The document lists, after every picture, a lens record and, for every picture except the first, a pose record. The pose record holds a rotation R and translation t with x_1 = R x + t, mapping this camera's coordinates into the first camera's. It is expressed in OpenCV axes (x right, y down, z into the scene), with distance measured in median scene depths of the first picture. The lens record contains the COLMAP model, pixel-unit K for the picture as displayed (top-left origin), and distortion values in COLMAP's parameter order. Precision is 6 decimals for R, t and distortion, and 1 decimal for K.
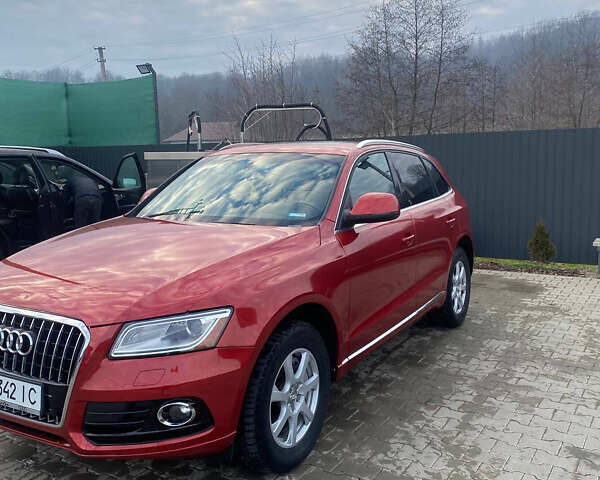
lens RADIAL K [[612.6, 0, 311.0], [0, 612.6, 231.4], [0, 0, 1]] dist [0.018987, 0.000000]
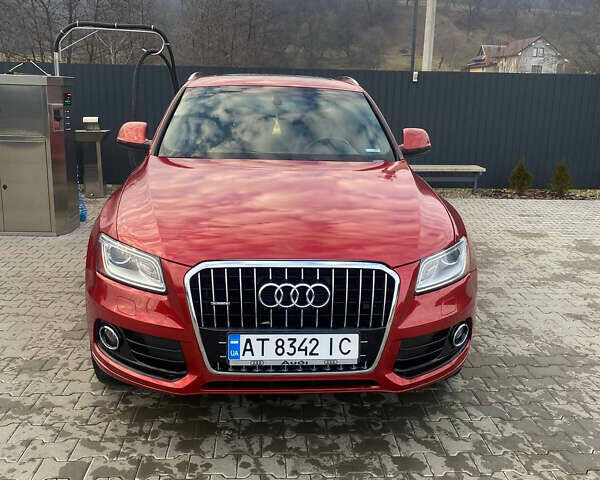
lens RADIAL K [[612.6, 0, 309.8], [0, 612.6, 231.8], [0, 0, 1]] dist [0.018987, 0.000000]
pose [[0.818532, -0.096838, 0.566241, -0.758129], [0.032771, 0.991956, 0.122271, -0.020941], [-0.573526, -0.081526, 0.815120, 0.198349]]
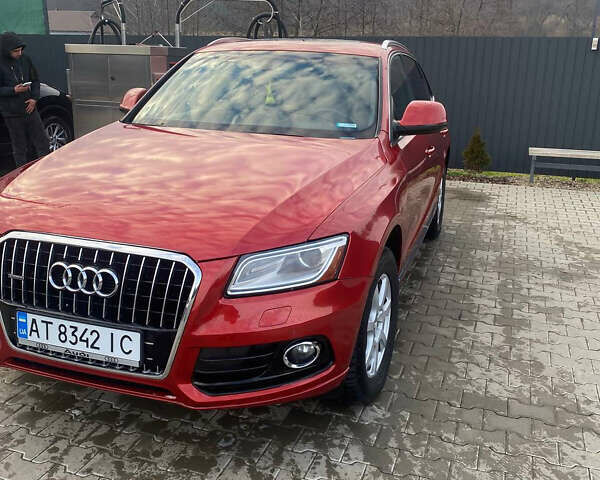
lens RADIAL K [[612.6, 0, 304.6], [0, 612.6, 235.3], [0, 0, 1]] dist [0.018987, 0.000000]
pose [[0.977843, -0.023712, 0.207991, -0.286344], [-0.010063, 0.987091, 0.159844, -0.010330], [-0.209096, -0.158396, 0.964982, 0.127021]]
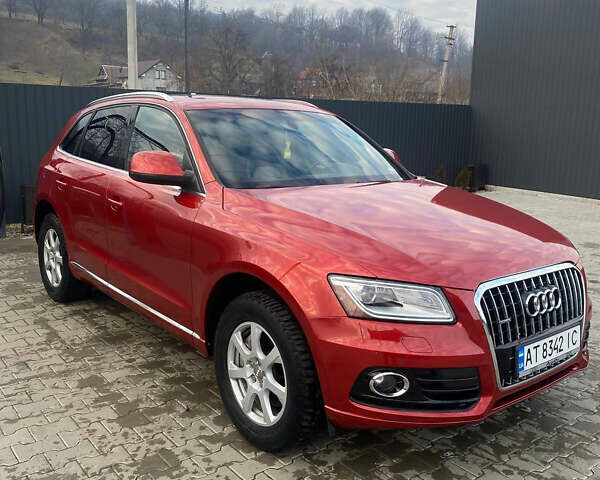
lens RADIAL K [[612.6, 0, 300.5], [0, 612.6, 235.6], [0, 0, 1]] dist [0.018987, 0.000000]
pose [[0.347850, -0.155336, 0.924592, -1.190811], [0.085476, 0.987326, 0.133718, -0.074038], [-0.933646, 0.032517, 0.356719, 0.785584]]
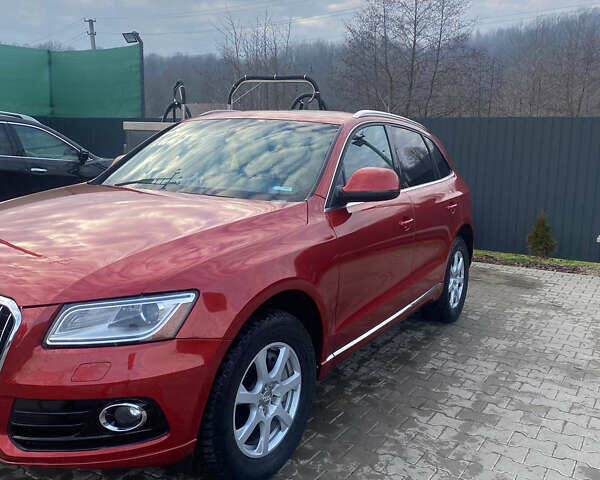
lens RADIAL K [[612.6, 0, 302.2], [0, 612.6, 238.0], [0, 0, 1]] dist [0.018987, 0.000000]
pose [[0.999105, 0.041868, 0.006084, 0.003449], [-0.042038, 0.998631, 0.031140, 0.016297], [-0.004772, -0.031368, 0.999497, 0.133961]]
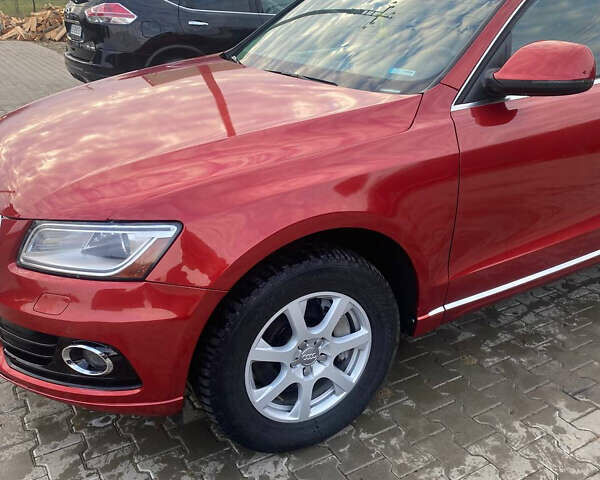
lens RADIAL K [[612.6, 0, 300.9], [0, 612.6, 241.5], [0, 0, 1]] dist [0.018987, 0.000000]
pose [[0.881273, 0.197804, -0.429222, 0.196287], [-0.071487, 0.953542, 0.292656, -0.039767], [0.467169, -0.227226, 0.854471, 0.395407]]
